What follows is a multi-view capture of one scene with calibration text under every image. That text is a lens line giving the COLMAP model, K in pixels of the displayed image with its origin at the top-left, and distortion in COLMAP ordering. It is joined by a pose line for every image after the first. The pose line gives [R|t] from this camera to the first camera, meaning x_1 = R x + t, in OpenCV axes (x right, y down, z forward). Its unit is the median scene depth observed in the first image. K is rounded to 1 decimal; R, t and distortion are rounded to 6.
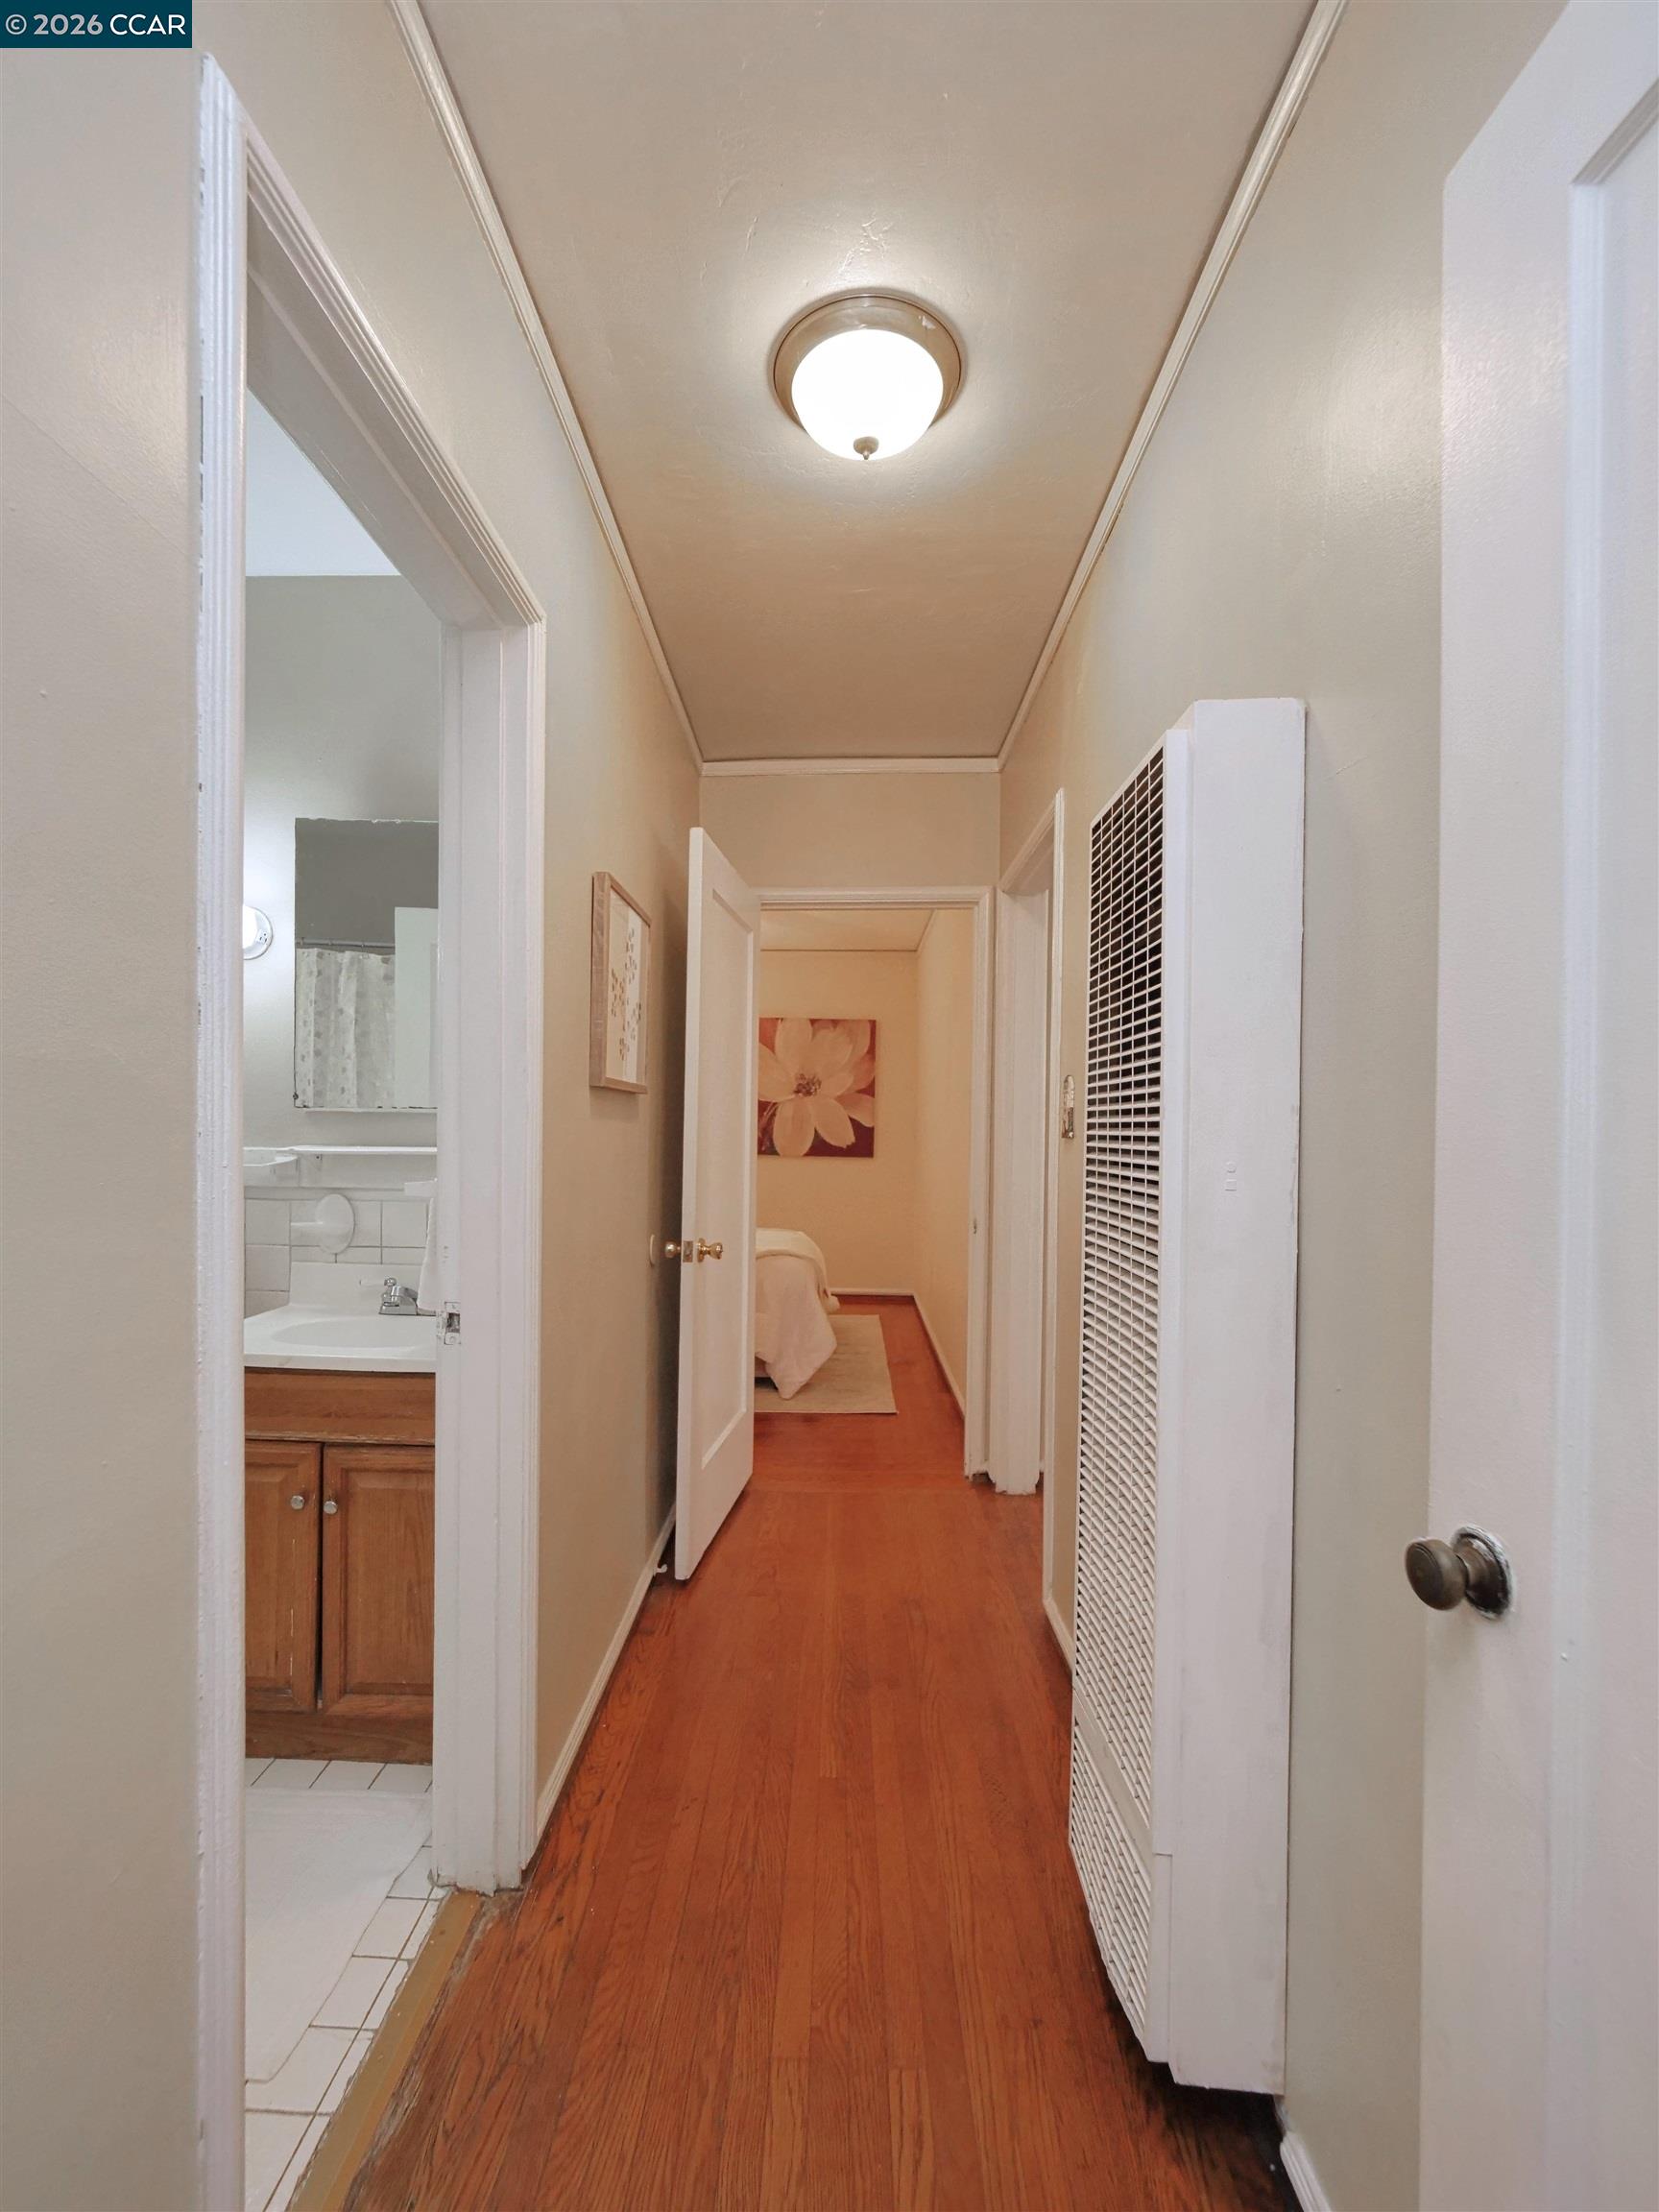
lens RADIAL K [[938.1, 0, 829.5], [0, 938.1, 1106.0], [0, 0, 1]] dist [-0.011465, 0.000820]
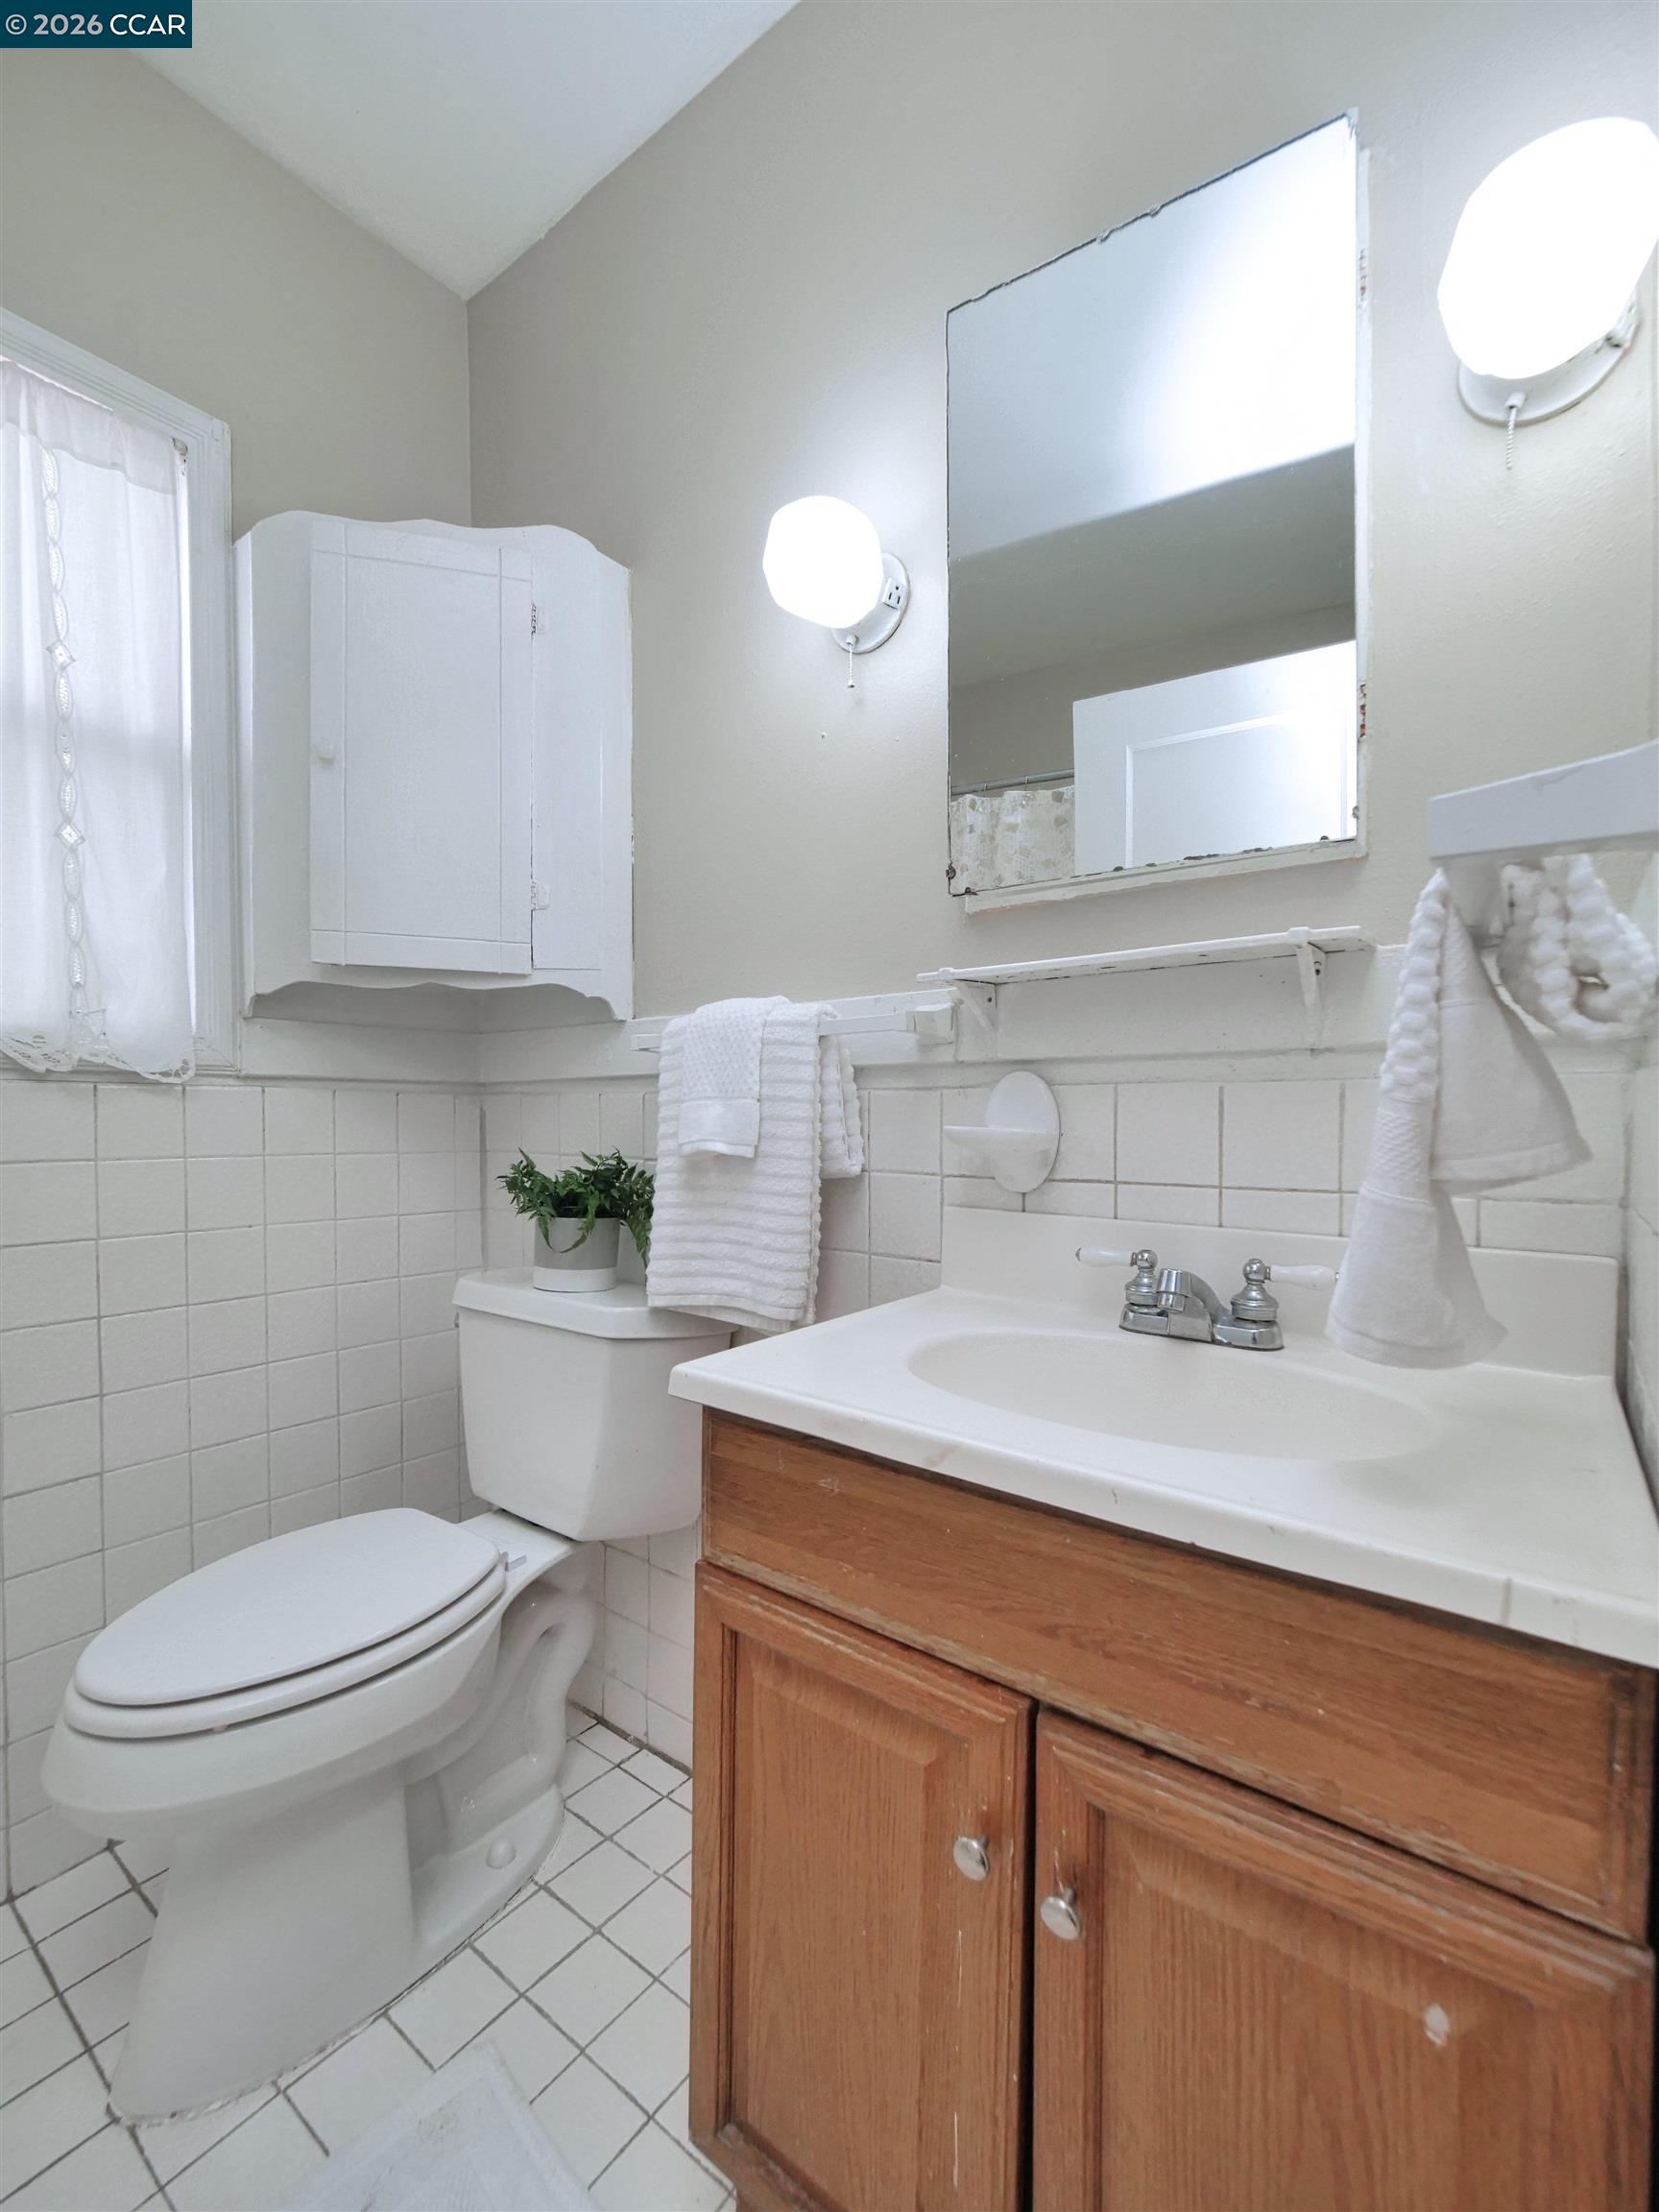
lens RADIAL K [[938.1, 0, 829.5], [0, 938.1, 1106.0], [0, 0, 1]] dist [-0.011465, 0.000820]
pose [[0.806114, -0.008387, -0.591701, -0.339551], [0.003236, 0.999947, -0.009765, 0.124225], [0.591751, 0.005957, 0.806099, 0.577506]]
